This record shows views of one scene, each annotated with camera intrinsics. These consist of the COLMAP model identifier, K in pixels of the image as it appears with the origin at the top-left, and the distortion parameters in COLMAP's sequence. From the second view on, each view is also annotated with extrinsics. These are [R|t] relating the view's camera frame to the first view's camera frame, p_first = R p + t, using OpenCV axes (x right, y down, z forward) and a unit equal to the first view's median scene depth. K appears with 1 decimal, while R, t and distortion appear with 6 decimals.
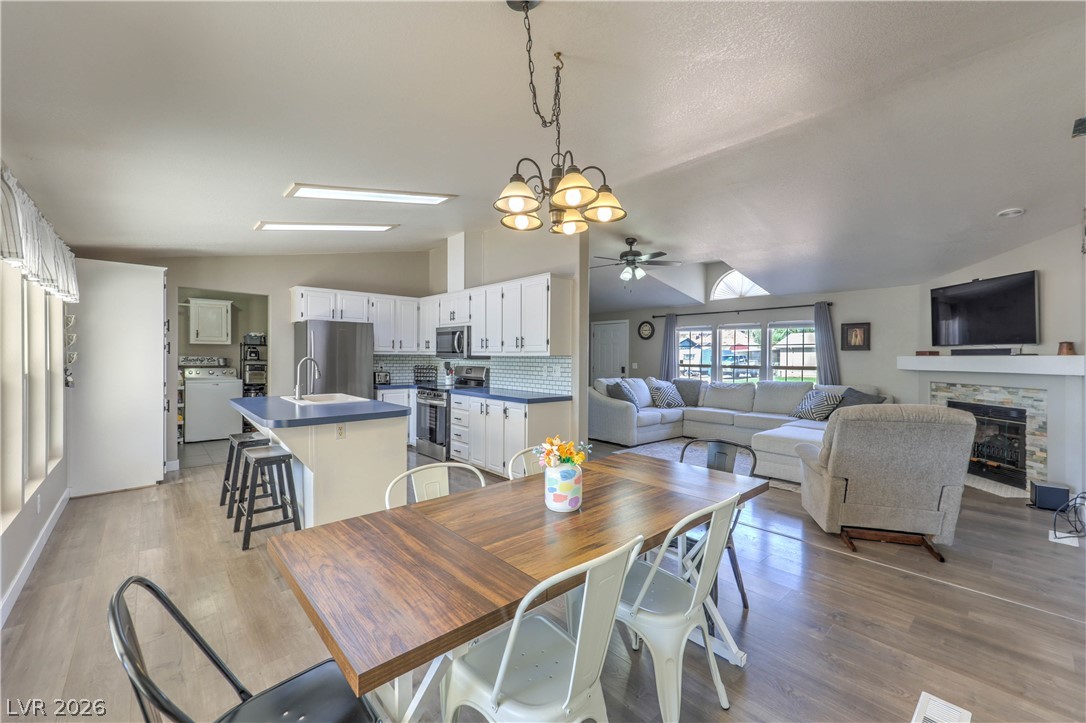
lens RADIAL K [[442.4, 0, 544.6], [0, 442.4, 358.0], [0, 0, 1]] dist [0.002045, -0.000525]
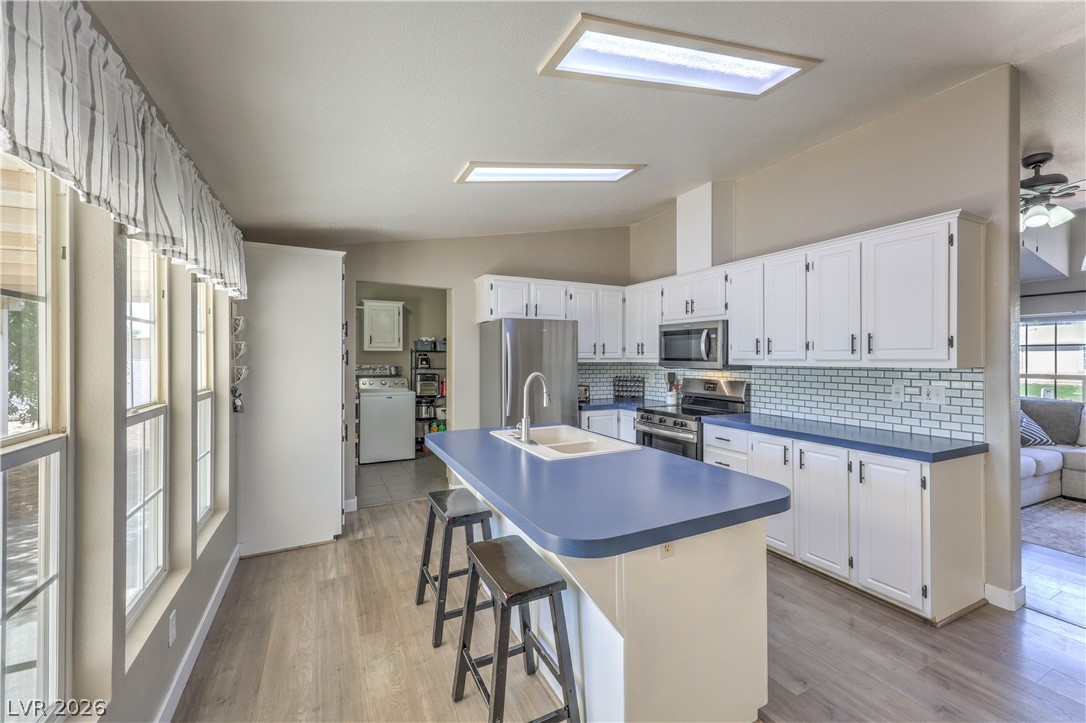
lens RADIAL K [[442.4, 0, 539.7], [0, 442.4, 355.4], [0, 0, 1]] dist [0.002045, -0.000525]
pose [[0.960988, -0.008392, -0.276461, -0.245604], [0.005505, 0.999922, -0.011215, -0.013292], [0.276534, 0.009256, 0.960960, 0.275938]]
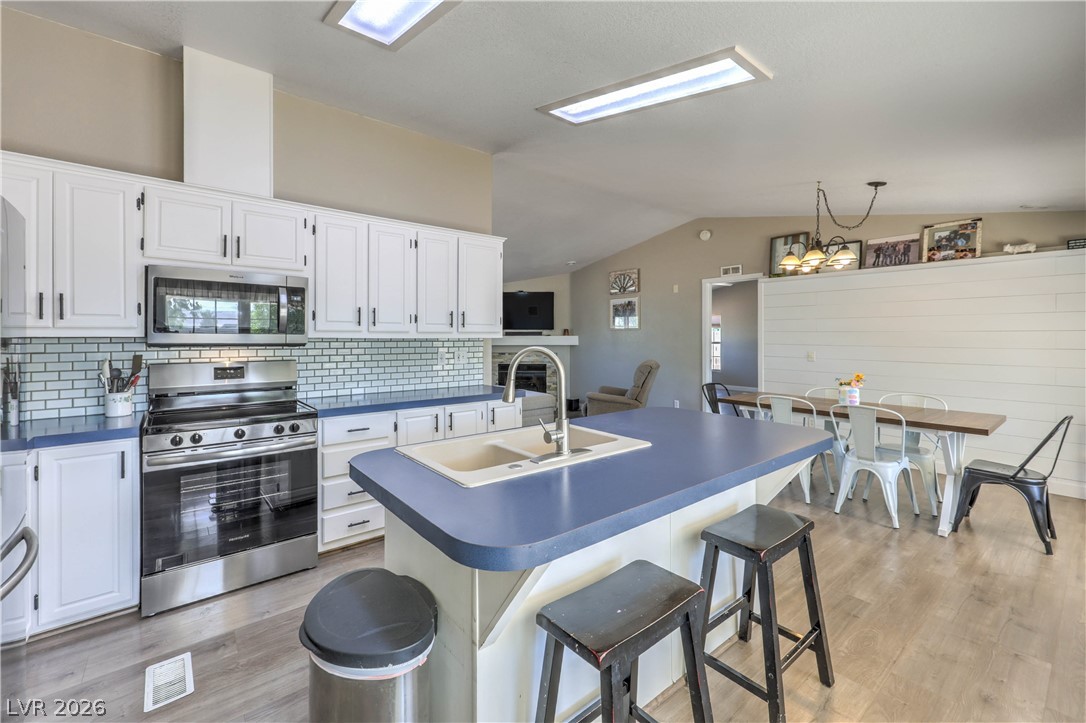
lens RADIAL K [[450.7, 0, 545.2], [0, 450.7, 333.6], [0, 0, 1]] dist [-0.001413, 0.000718]
pose [[0.057432, 0.000695, 0.998349, -0.638754], [-0.000405, 1.000000, -0.000673, -0.010242], [-0.998349, -0.000366, 0.057432, 0.675731]]
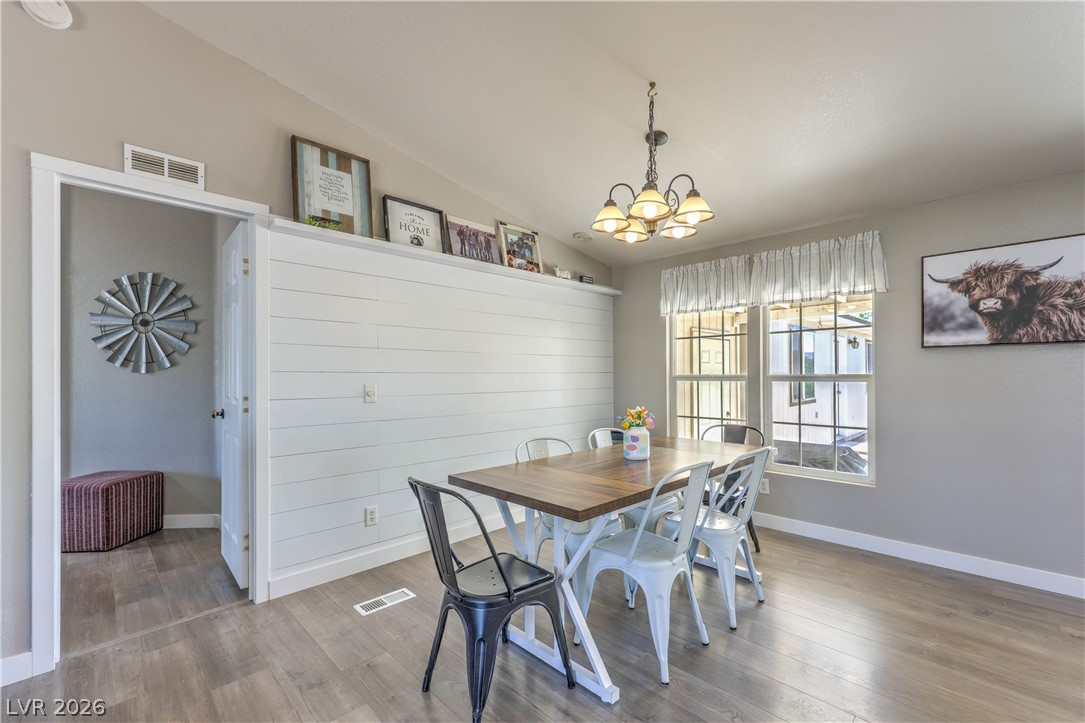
lens RADIAL K [[450.3, 0, 547.8], [0, 450.3, 370.0], [0, 0, 1]] dist [-0.001413, 0.000718]
pose [[-0.998595, 0.004609, -0.052781, 0.126518], [0.004978, 0.999964, -0.006852, 0.013411], [0.052748, -0.007105, -0.998583, 0.689966]]
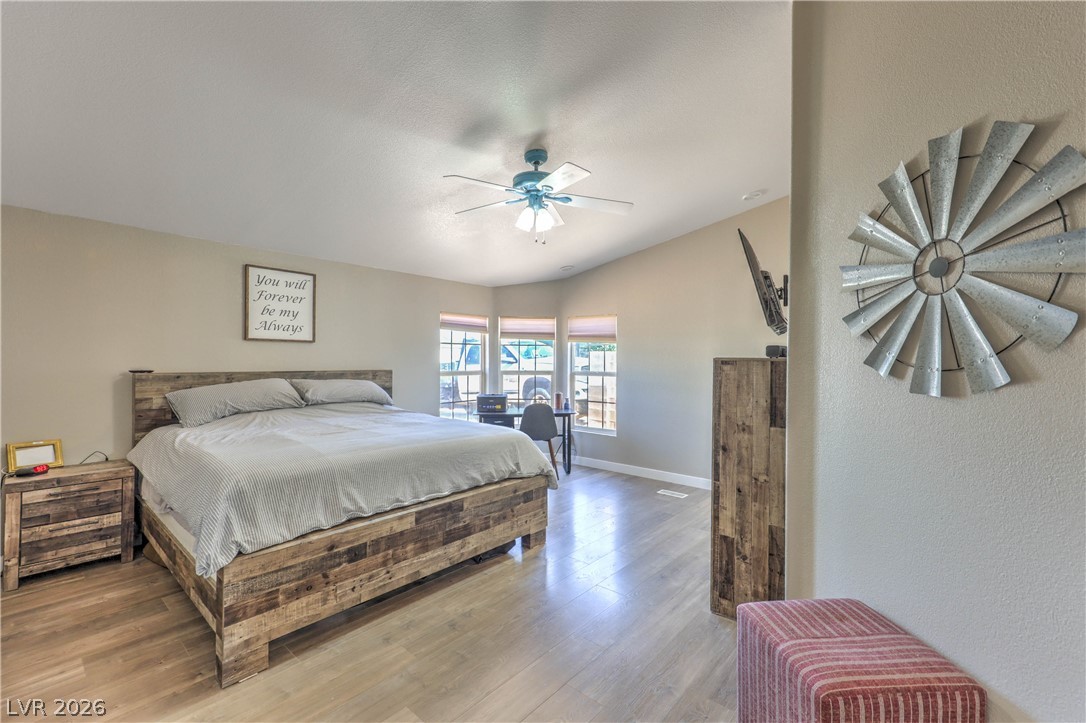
lens RADIAL K [[442.4, 0, 574.3], [0, 442.4, 360.1], [0, 0, 1]] dist [0.002045, -0.000525]
pose [[-0.134477, -0.016217, 0.990784, 0.436472], [-0.004542, 0.999866, 0.015749, -0.011441], [-0.990906, -0.002382, -0.134532, 0.271295]]
